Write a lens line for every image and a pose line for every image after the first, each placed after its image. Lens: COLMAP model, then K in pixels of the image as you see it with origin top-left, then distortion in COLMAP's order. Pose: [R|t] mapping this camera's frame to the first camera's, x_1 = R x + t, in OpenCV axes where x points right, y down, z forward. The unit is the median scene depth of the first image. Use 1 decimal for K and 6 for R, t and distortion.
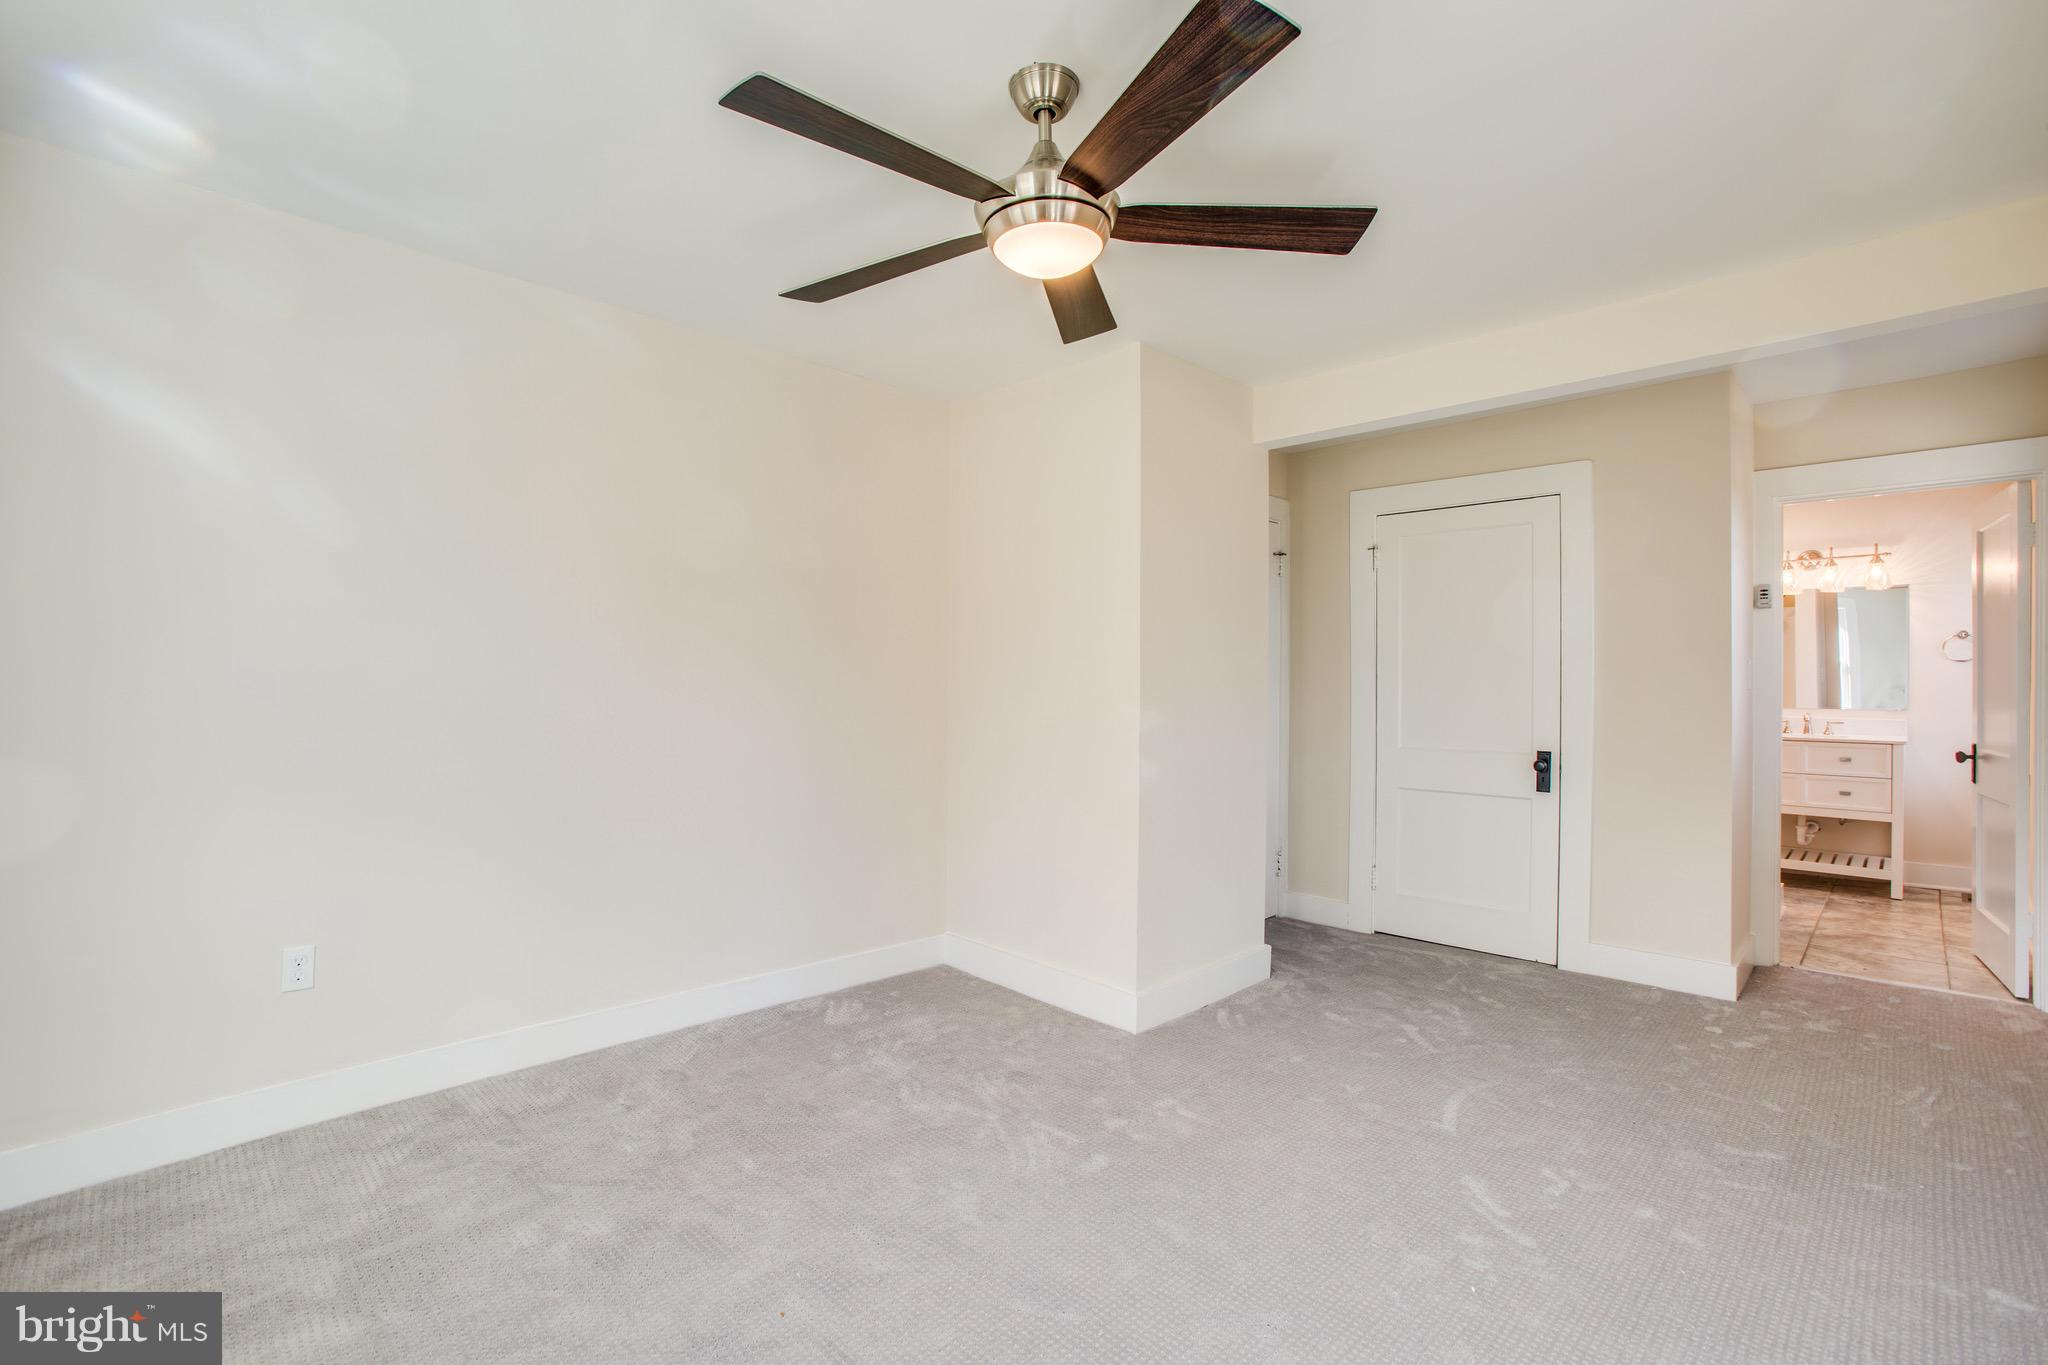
lens RADIAL K [[926.9, 0, 1002.6], [0, 926.9, 681.9], [0, 0, 1]] dist [-0.049064, 0.015377]
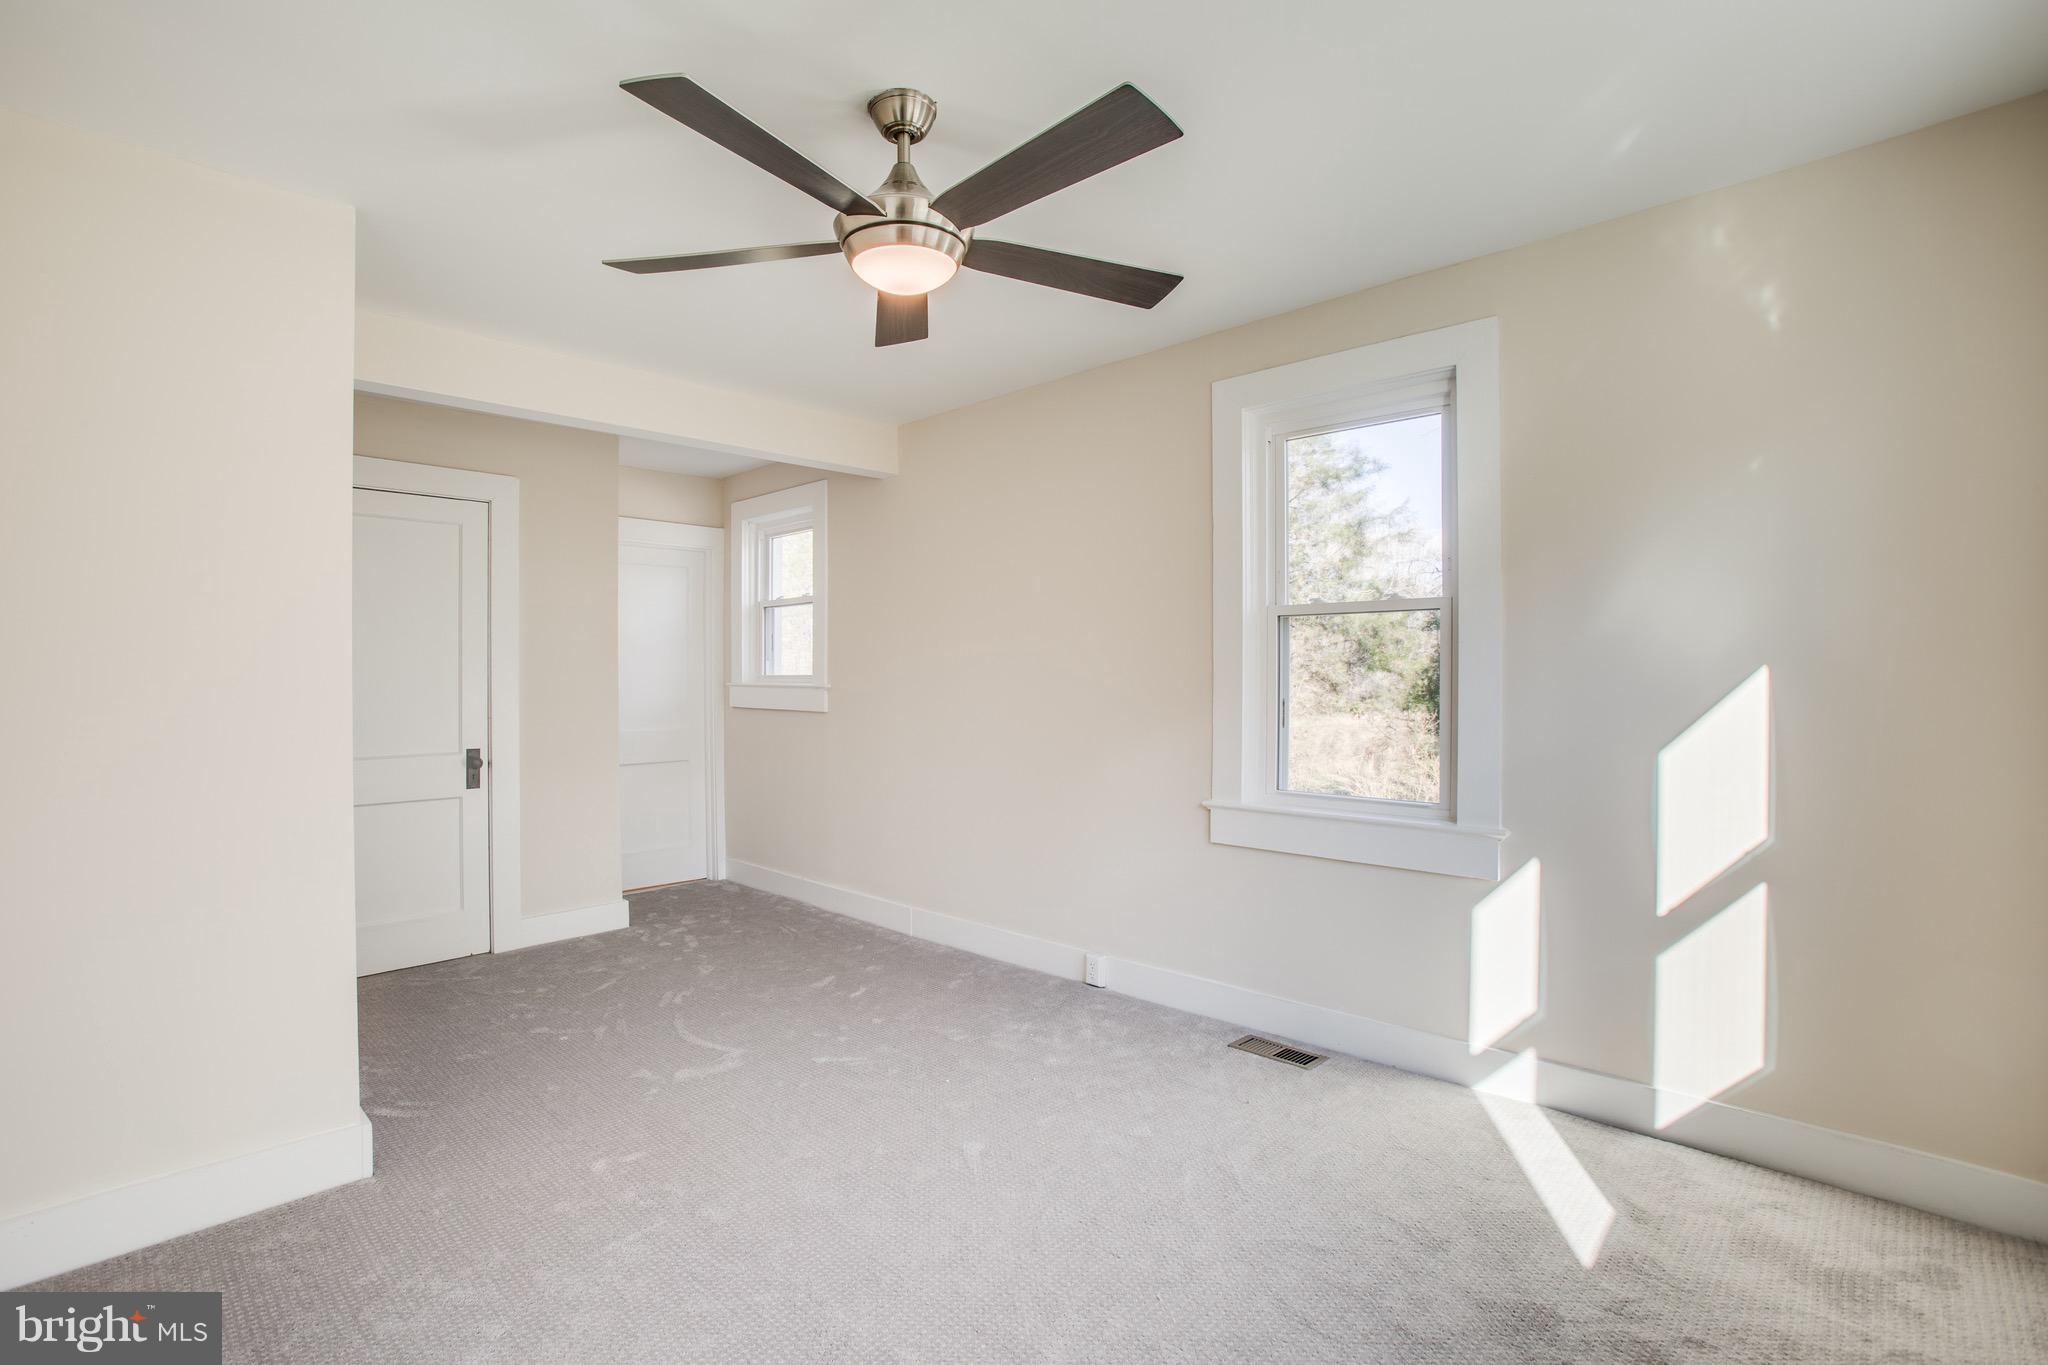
lens RADIAL K [[936.6, 0, 1003.0], [0, 936.6, 681.2], [0, 0, 1]] dist [-0.047409, 0.015014]
pose [[-0.007919, -0.005703, 0.999952, -0.990449], [0.007999, 0.999951, 0.005766, -0.004044], [-0.999937, 0.008044, -0.007873, 0.888888]]
